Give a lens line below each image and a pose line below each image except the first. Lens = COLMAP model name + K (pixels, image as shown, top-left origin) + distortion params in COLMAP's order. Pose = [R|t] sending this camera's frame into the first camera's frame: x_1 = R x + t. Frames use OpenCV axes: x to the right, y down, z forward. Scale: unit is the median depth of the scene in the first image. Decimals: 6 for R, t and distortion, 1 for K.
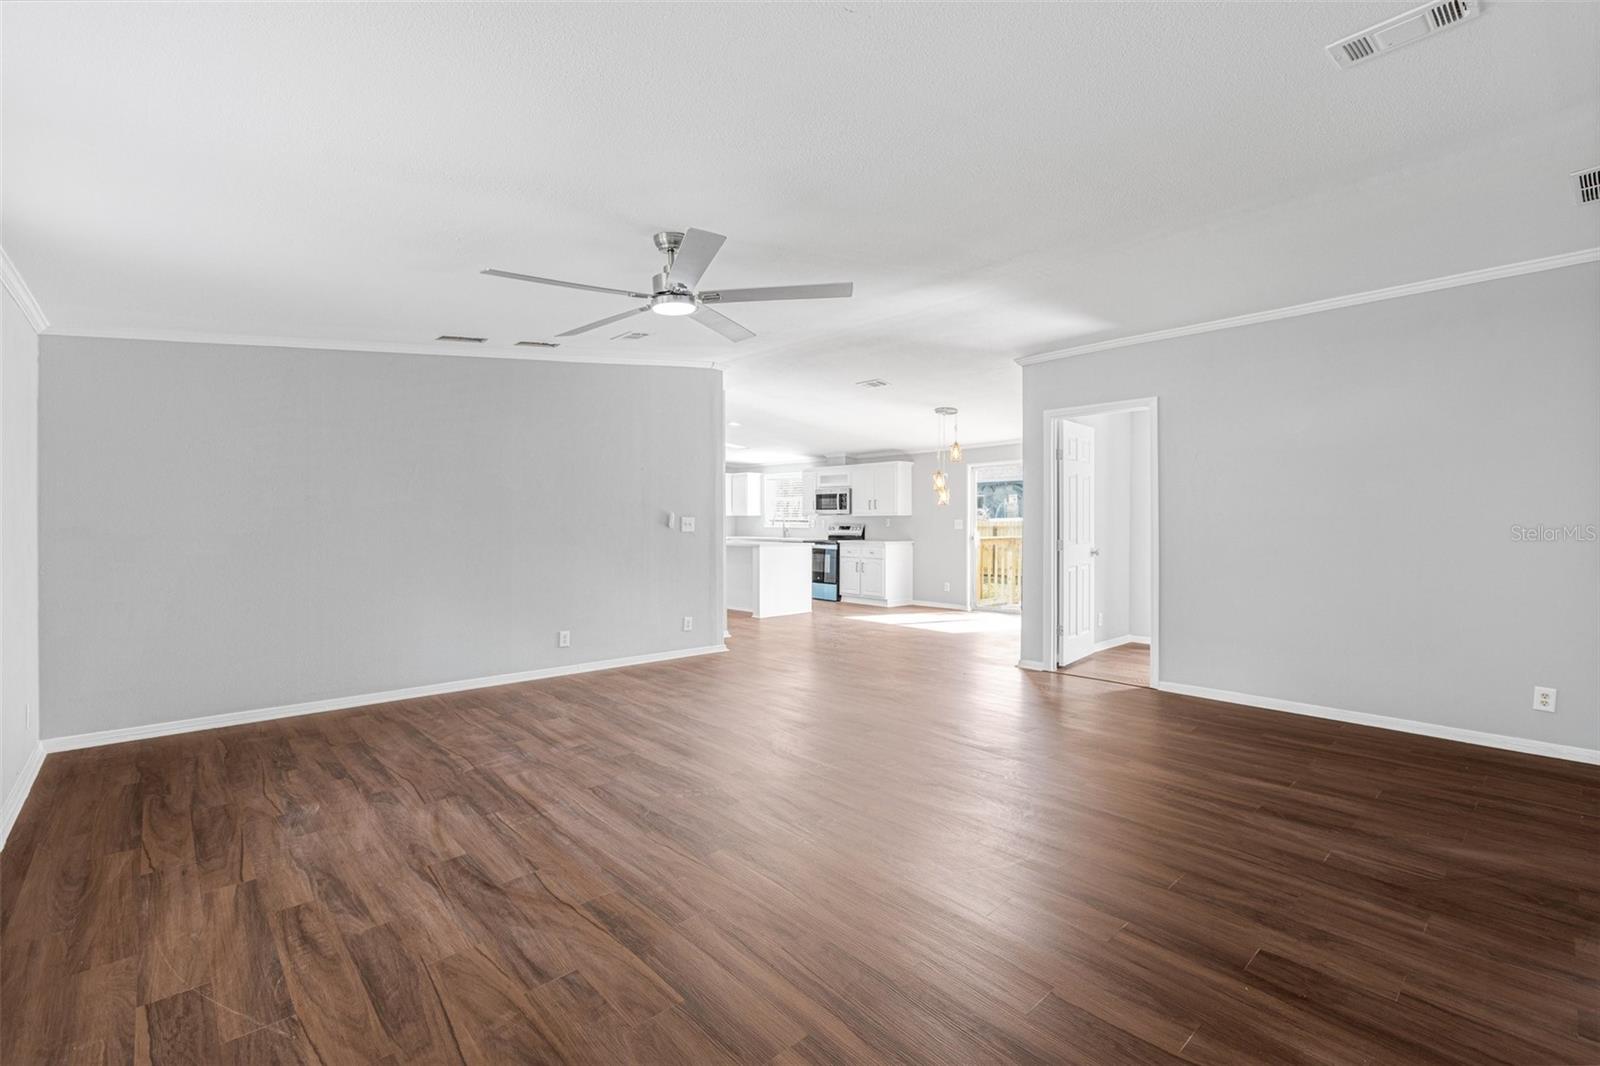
lens RADIAL K [[708.9, 0, 798.6], [0, 708.9, 526.7], [0, 0, 1]] dist [0.000003, -0.000281]
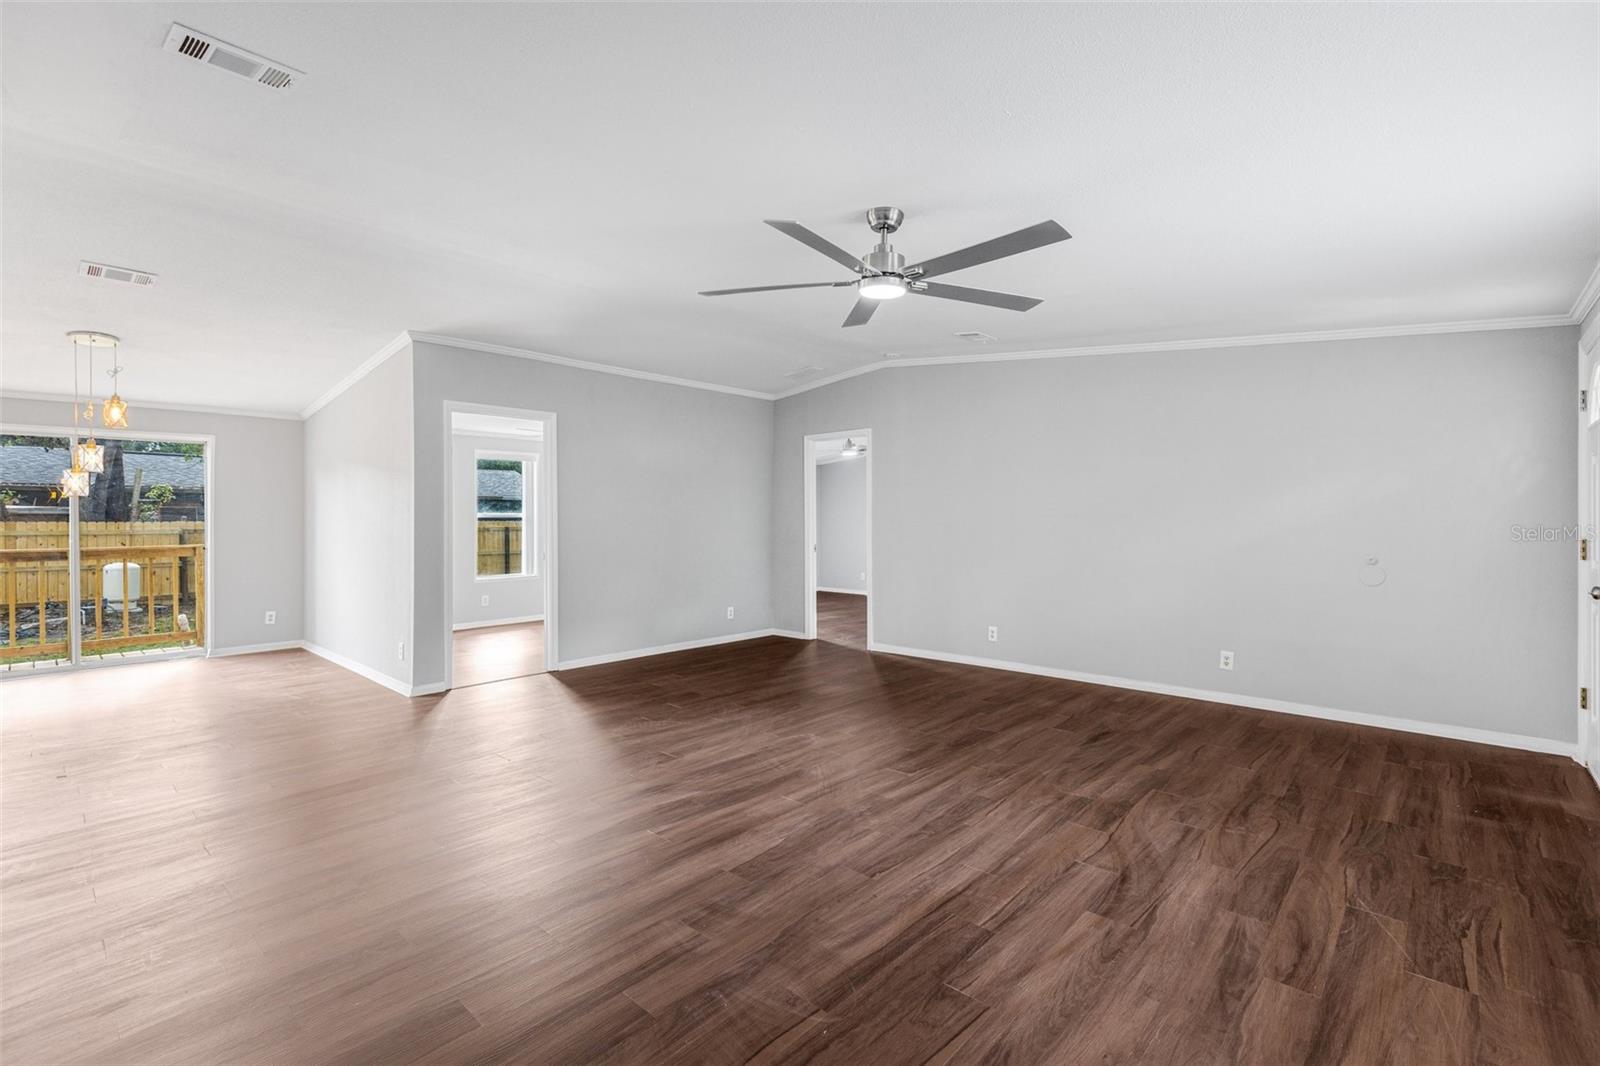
lens RADIAL K [[708.9, 0, 790.6], [0, 708.9, 520.5], [0, 0, 1]] dist [0.000003, -0.000281]
pose [[-0.081235, -0.003491, 0.996689, -1.148110], [0.014925, 0.999877, 0.004719, -0.013839], [-0.996583, 0.015259, -0.081173, 1.265078]]
